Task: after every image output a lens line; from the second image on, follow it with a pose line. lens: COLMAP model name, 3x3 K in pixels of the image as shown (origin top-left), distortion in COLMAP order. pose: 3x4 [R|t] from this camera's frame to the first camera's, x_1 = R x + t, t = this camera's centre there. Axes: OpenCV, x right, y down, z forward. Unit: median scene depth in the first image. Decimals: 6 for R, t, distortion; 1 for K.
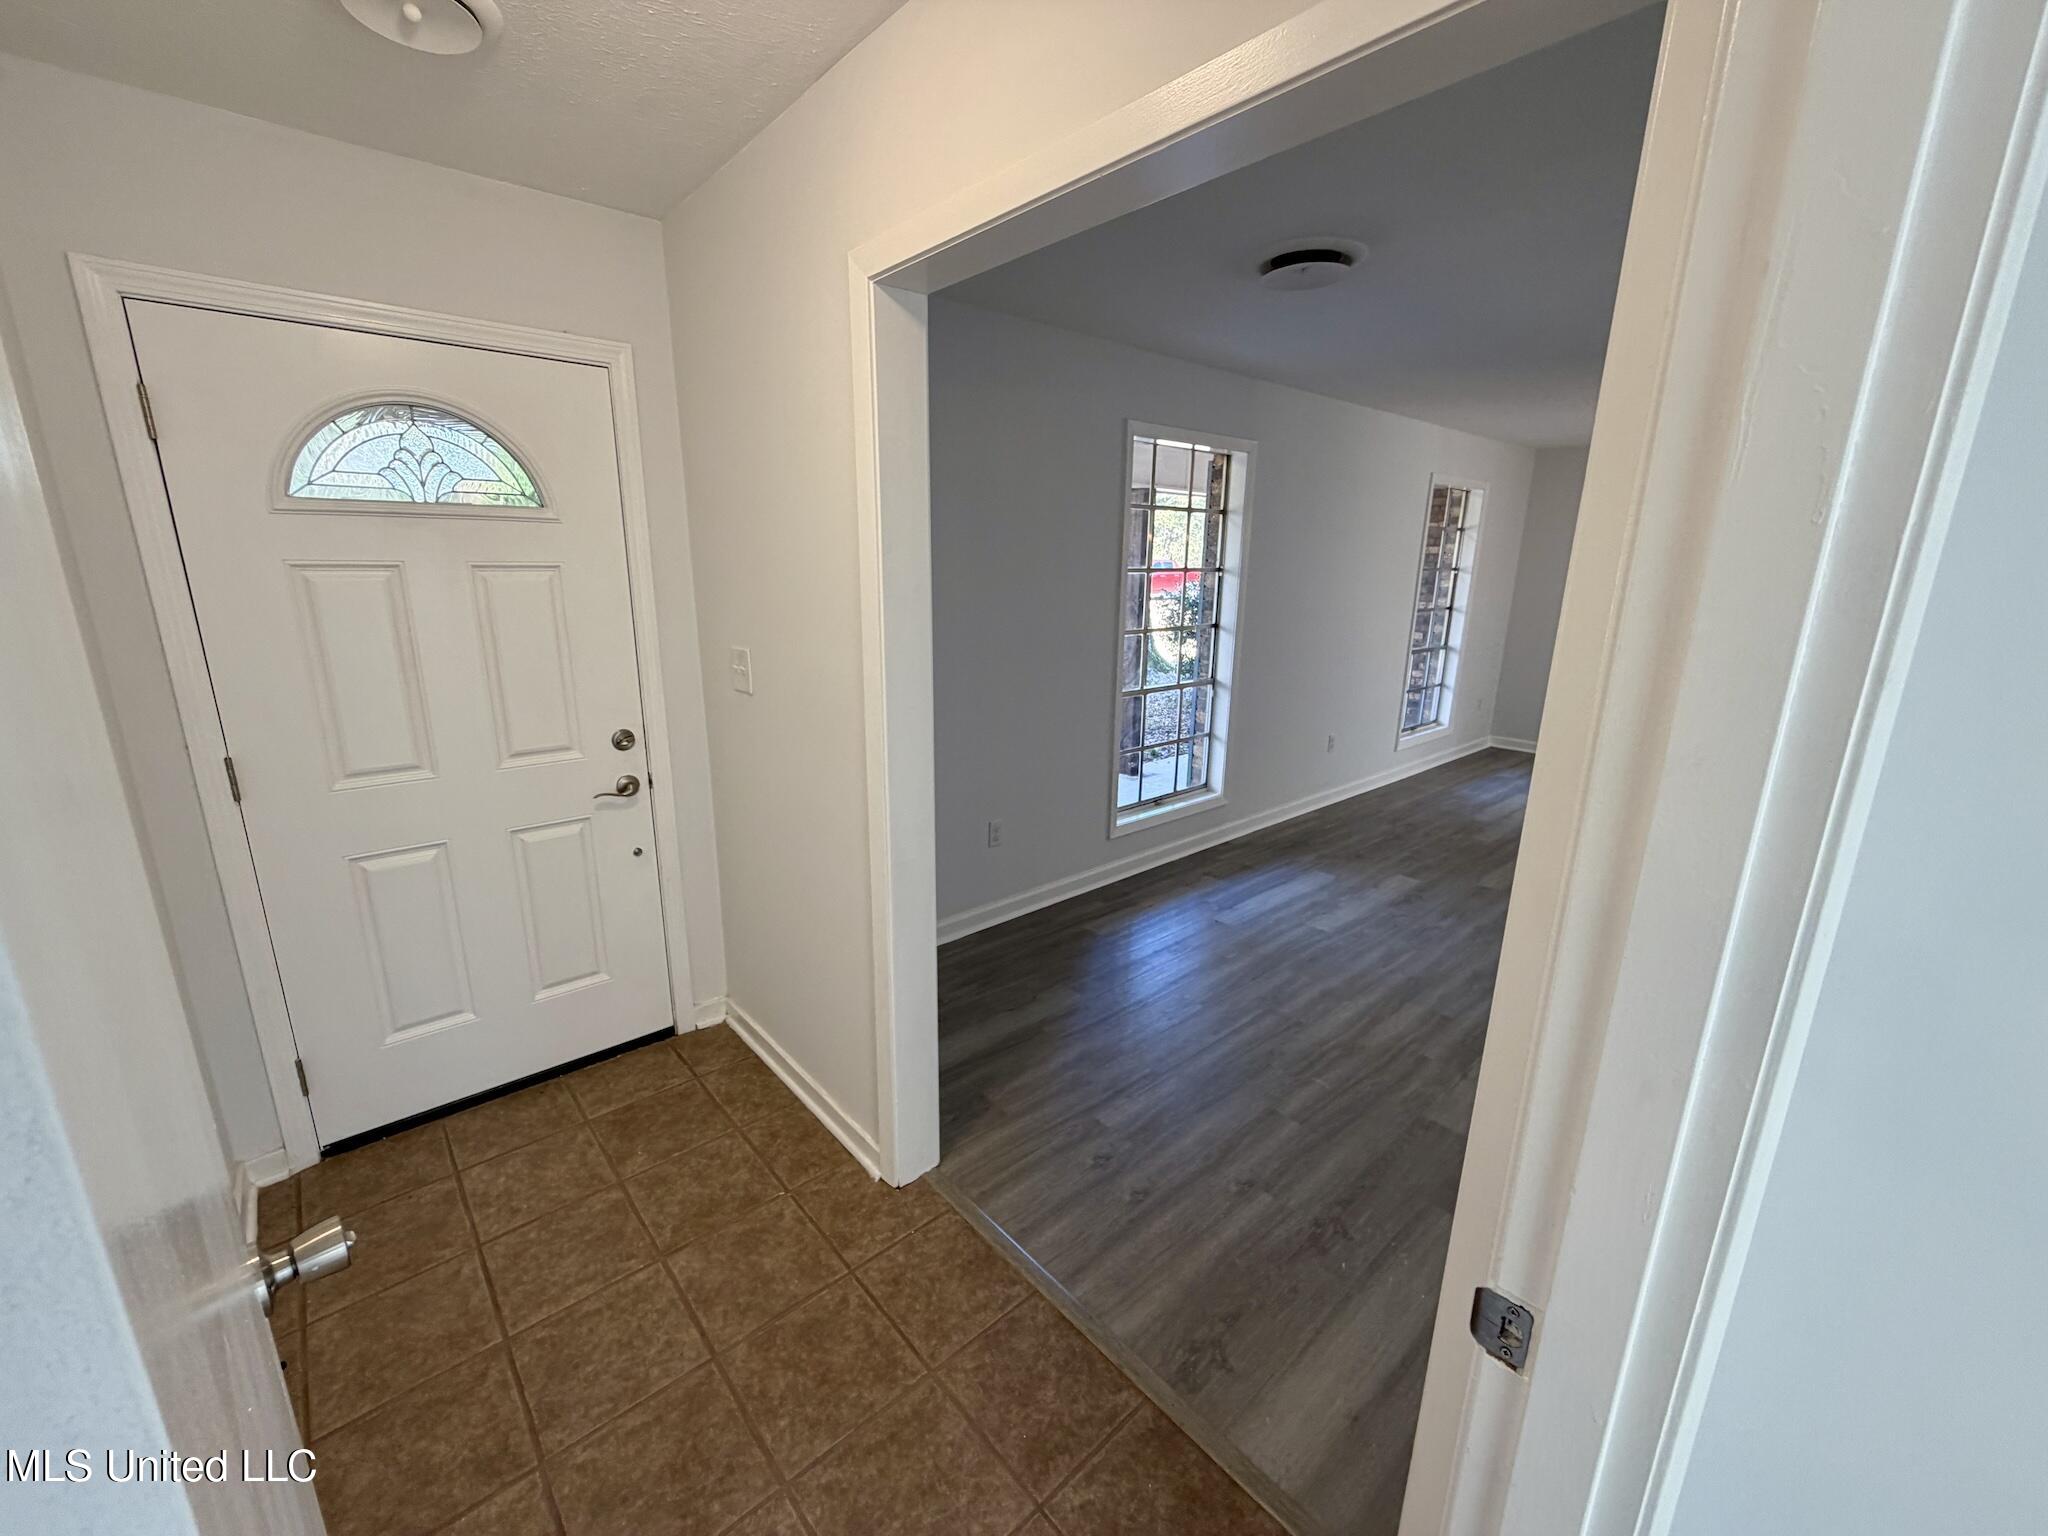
lens RADIAL K [[822.1, 0, 1026.6], [0, 822.1, 781.8], [0, 0, 1]] dist [0.006421, -0.000211]
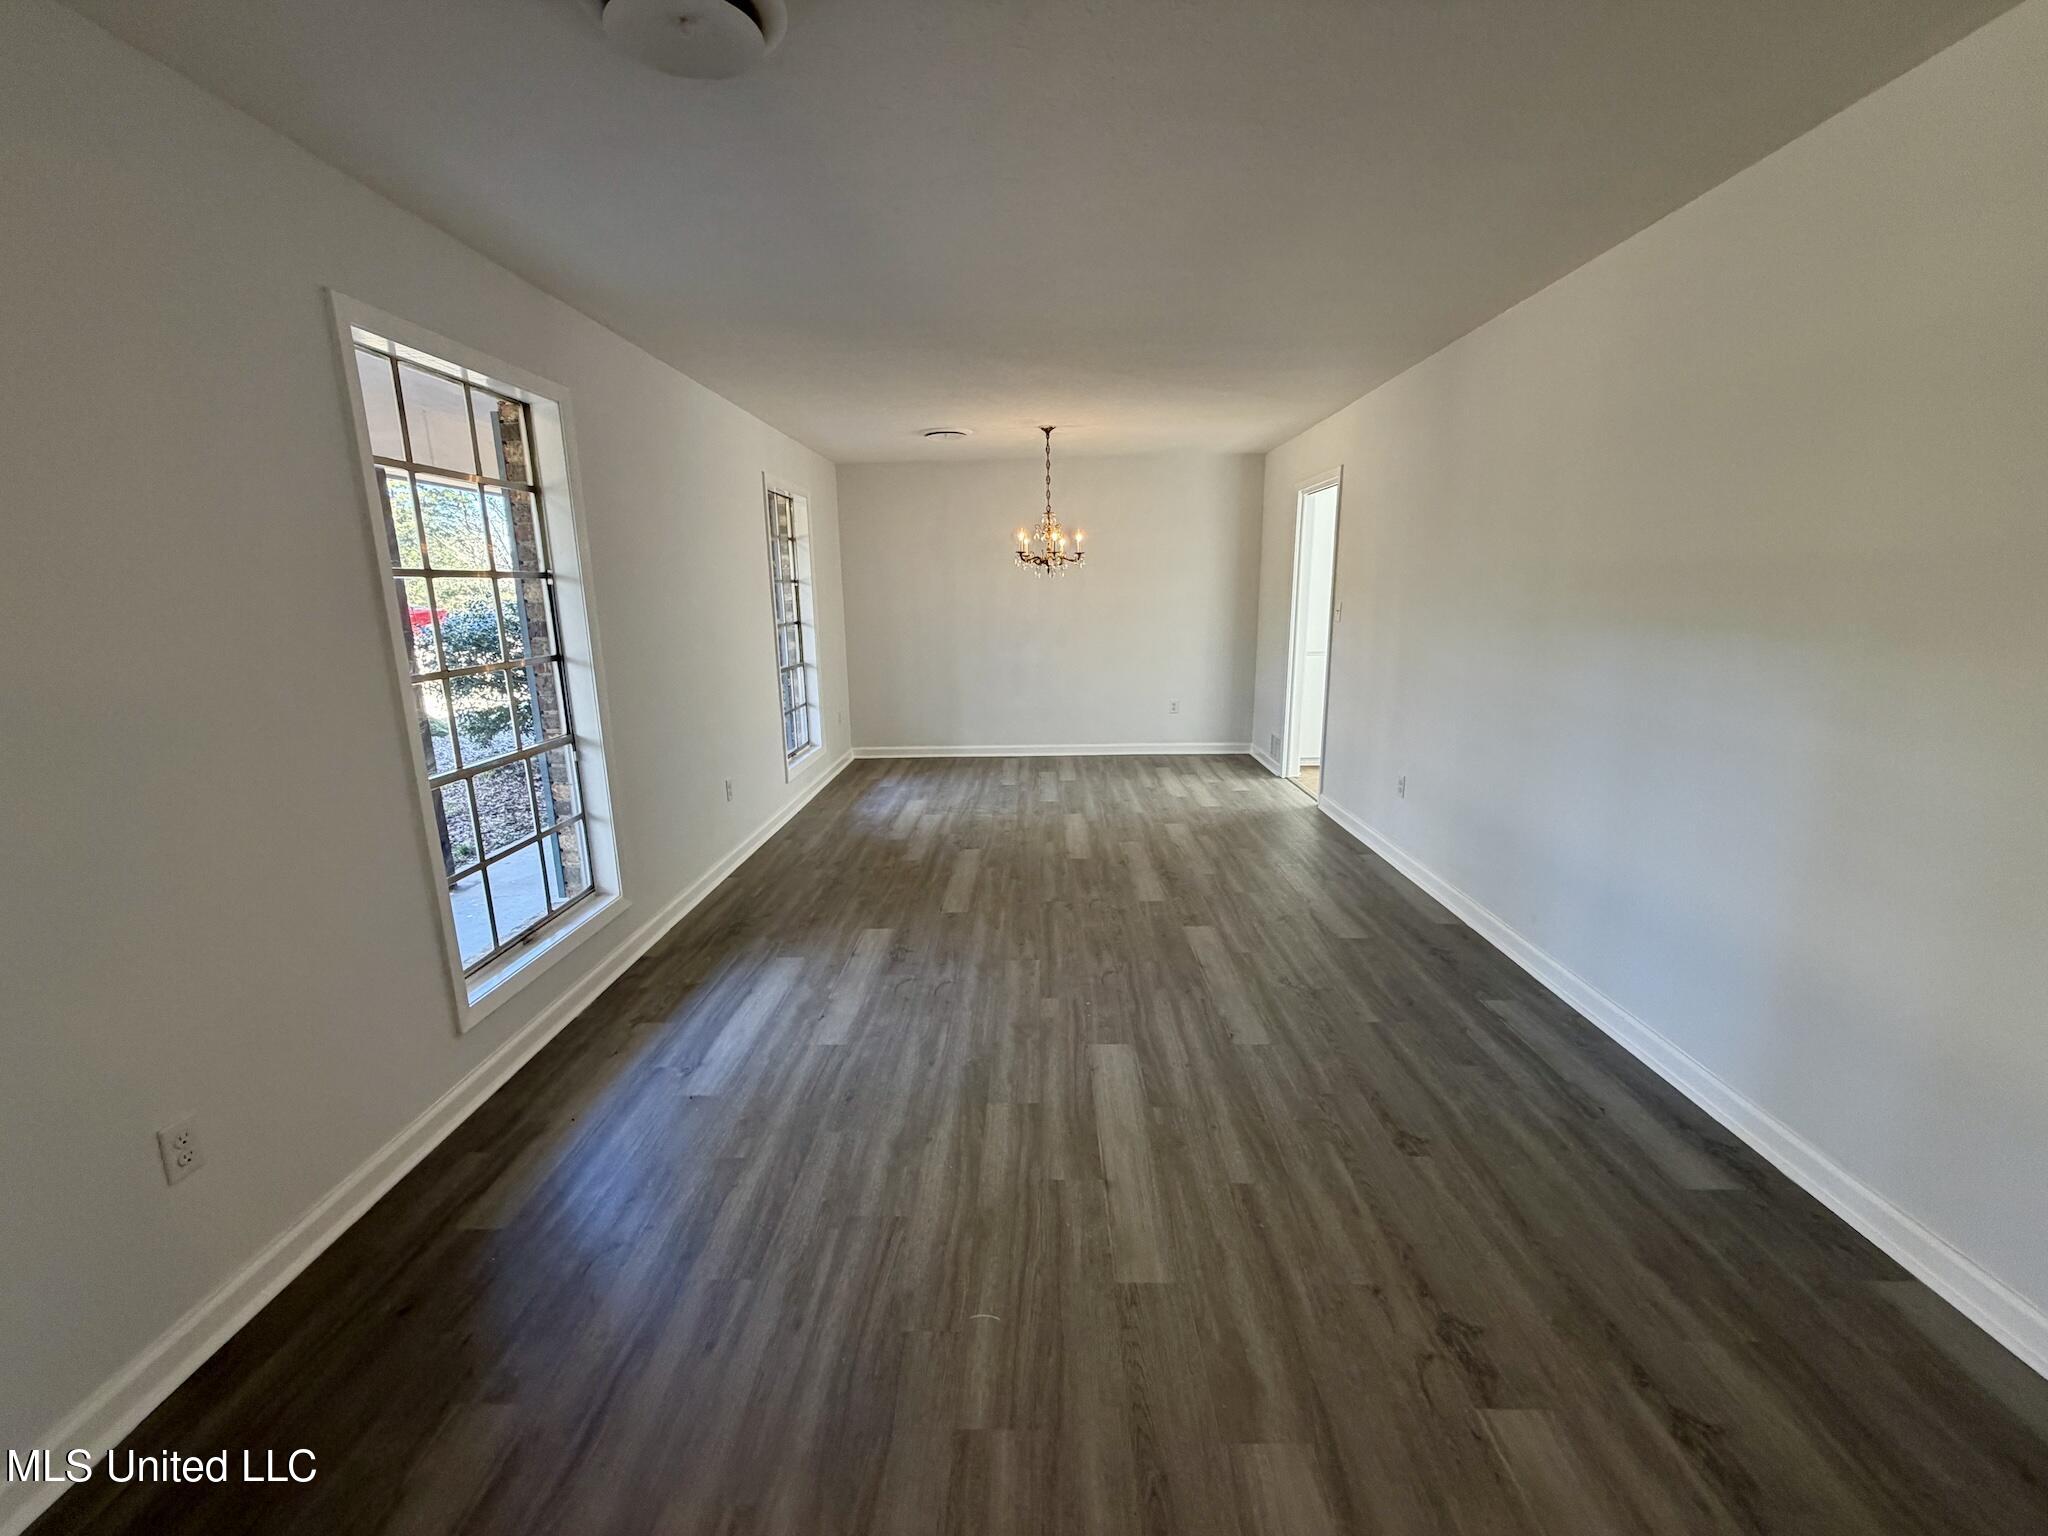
lens RADIAL K [[822.1, 0, 1014.0], [0, 822.1, 770.4], [0, 0, 1]] dist [0.006421, -0.000211]
pose [[0.690463, -0.182885, 0.699867, -0.002441], [0.217748, 0.975185, 0.040006, -0.046403], [-0.689816, 0.124772, 0.713152, 0.277569]]
